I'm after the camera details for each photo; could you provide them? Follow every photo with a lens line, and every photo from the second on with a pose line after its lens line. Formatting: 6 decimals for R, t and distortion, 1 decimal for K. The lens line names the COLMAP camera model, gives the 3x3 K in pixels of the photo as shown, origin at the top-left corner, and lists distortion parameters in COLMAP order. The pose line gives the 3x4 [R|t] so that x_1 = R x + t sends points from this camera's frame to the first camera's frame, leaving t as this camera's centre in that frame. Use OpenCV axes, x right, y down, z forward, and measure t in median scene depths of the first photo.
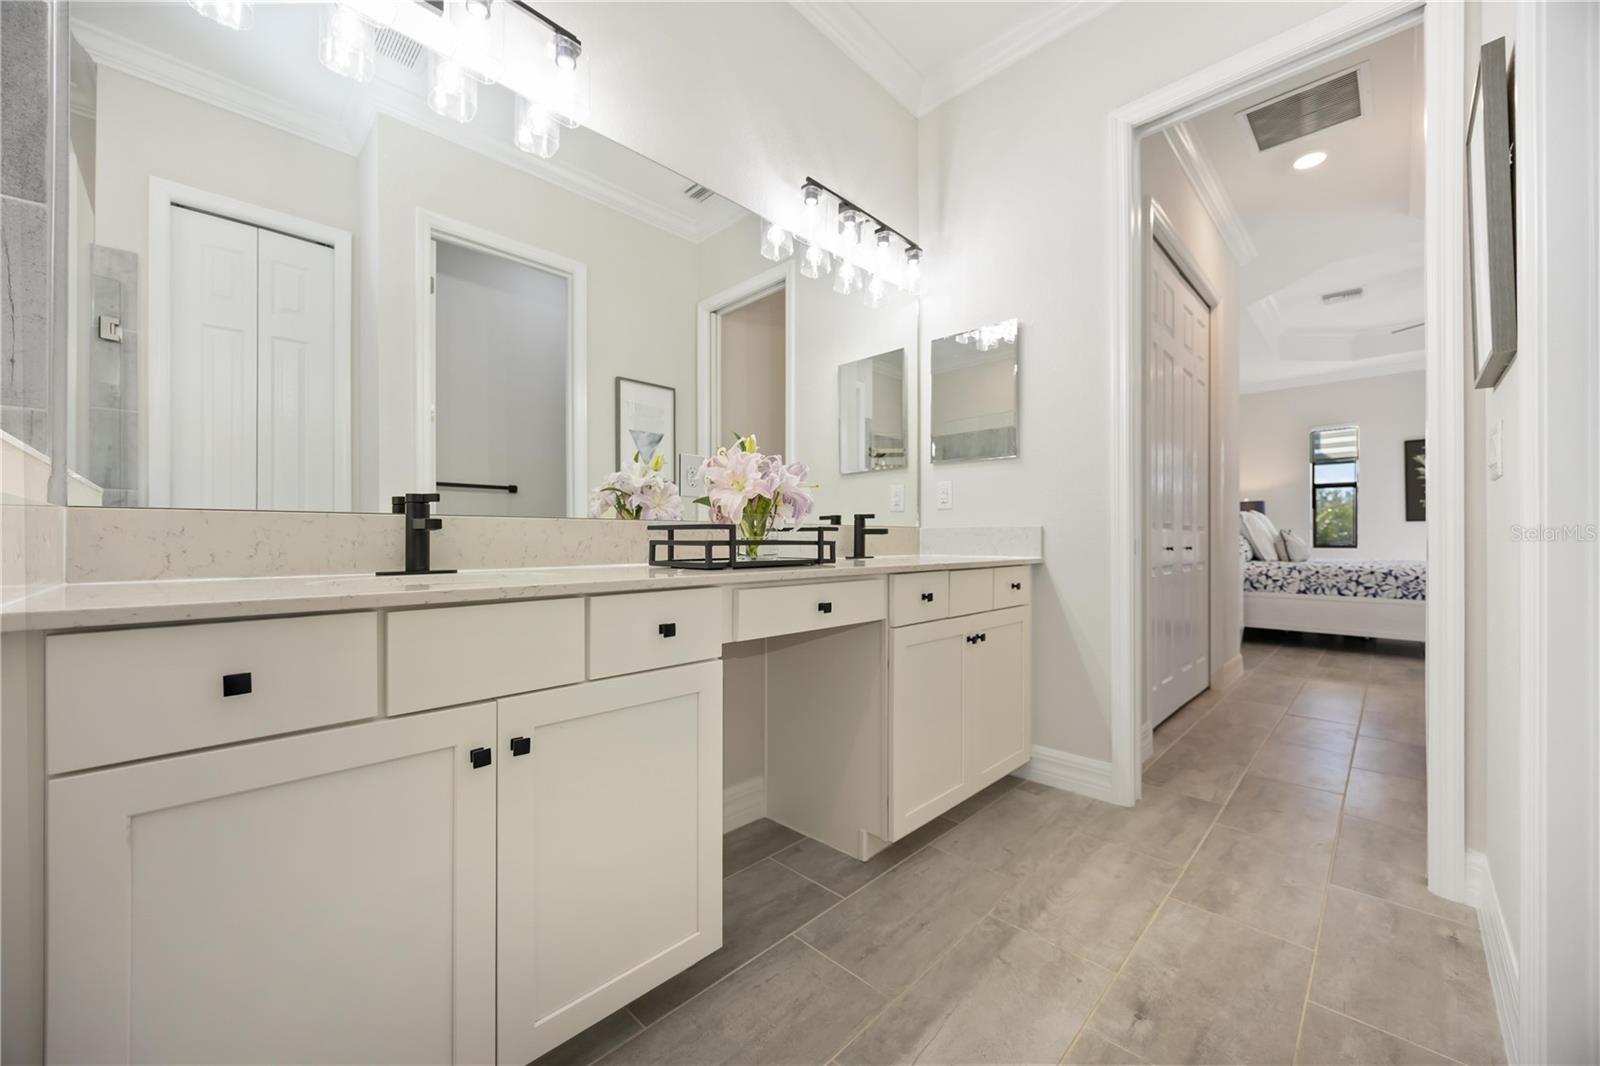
lens RADIAL K [[625.8, 0, 801.8], [0, 625.8, 541.5], [0, 0, 1]] dist [-0.001874, 0.000293]
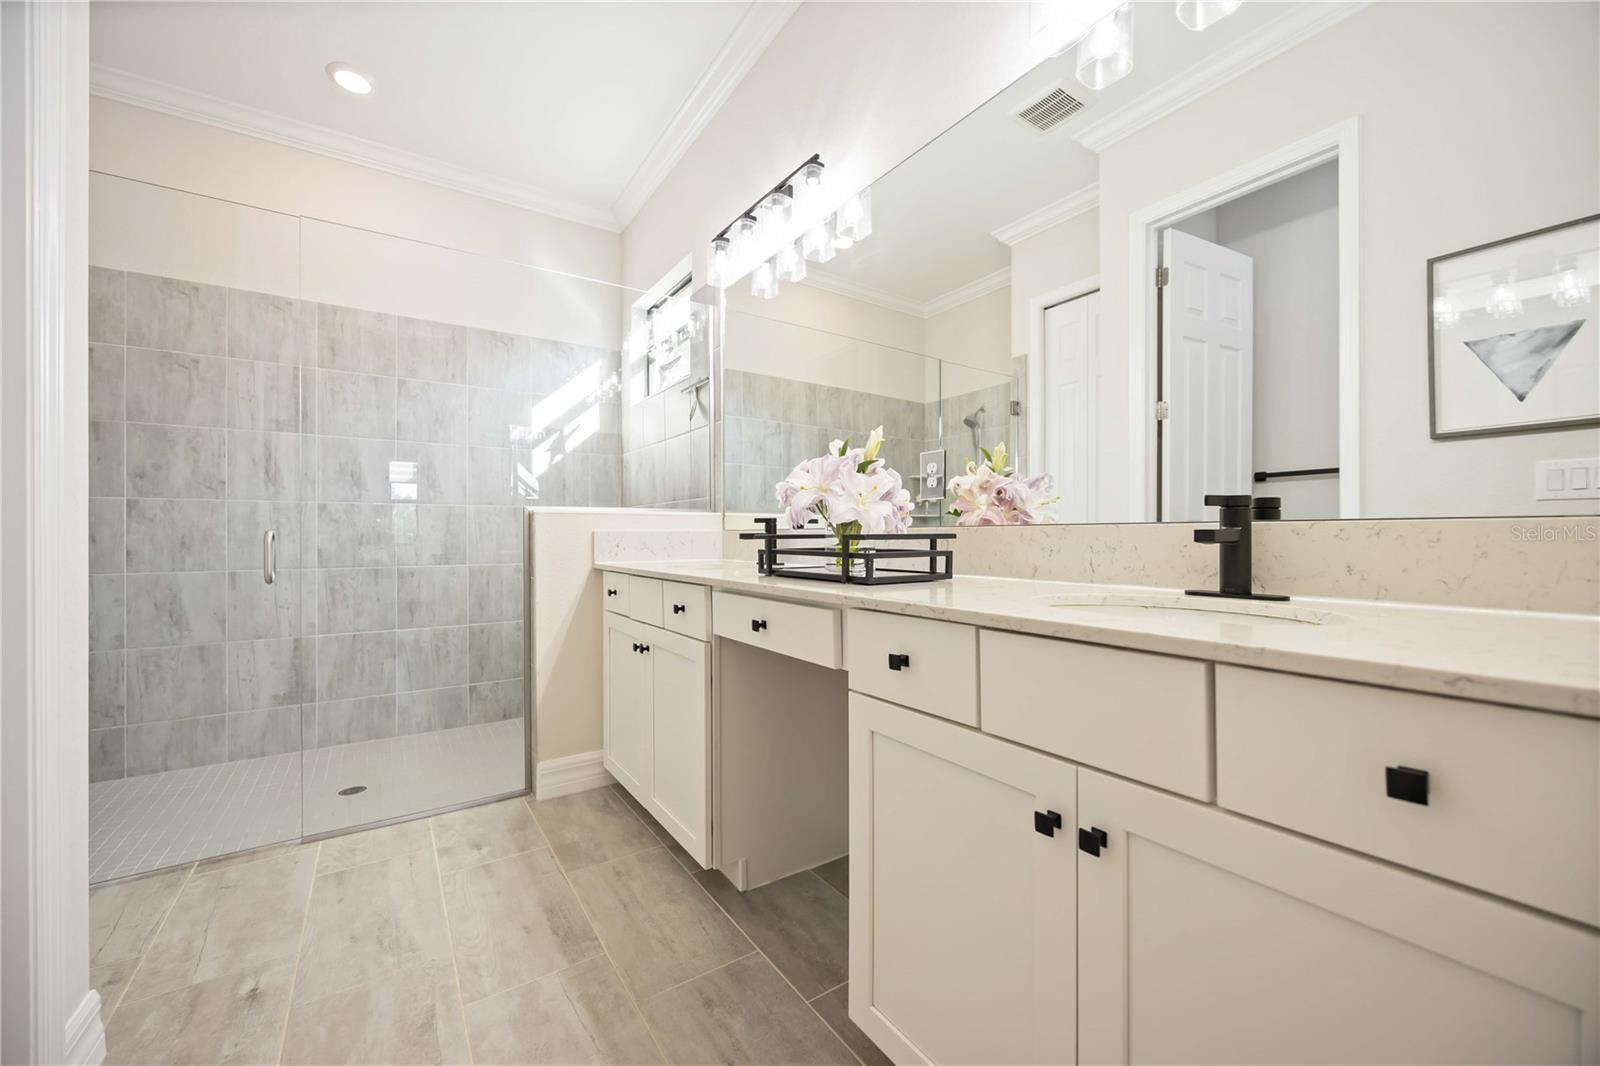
lens RADIAL K [[625.8, 0, 807.6], [0, 625.8, 543.6], [0, 0, 1]] dist [-0.001874, 0.000293]
pose [[-0.242084, -0.018935, -0.970071, 0.760893], [0.012890, 0.999659, -0.022729, 0.006015], [0.970170, -0.018006, -0.241757, 1.074615]]
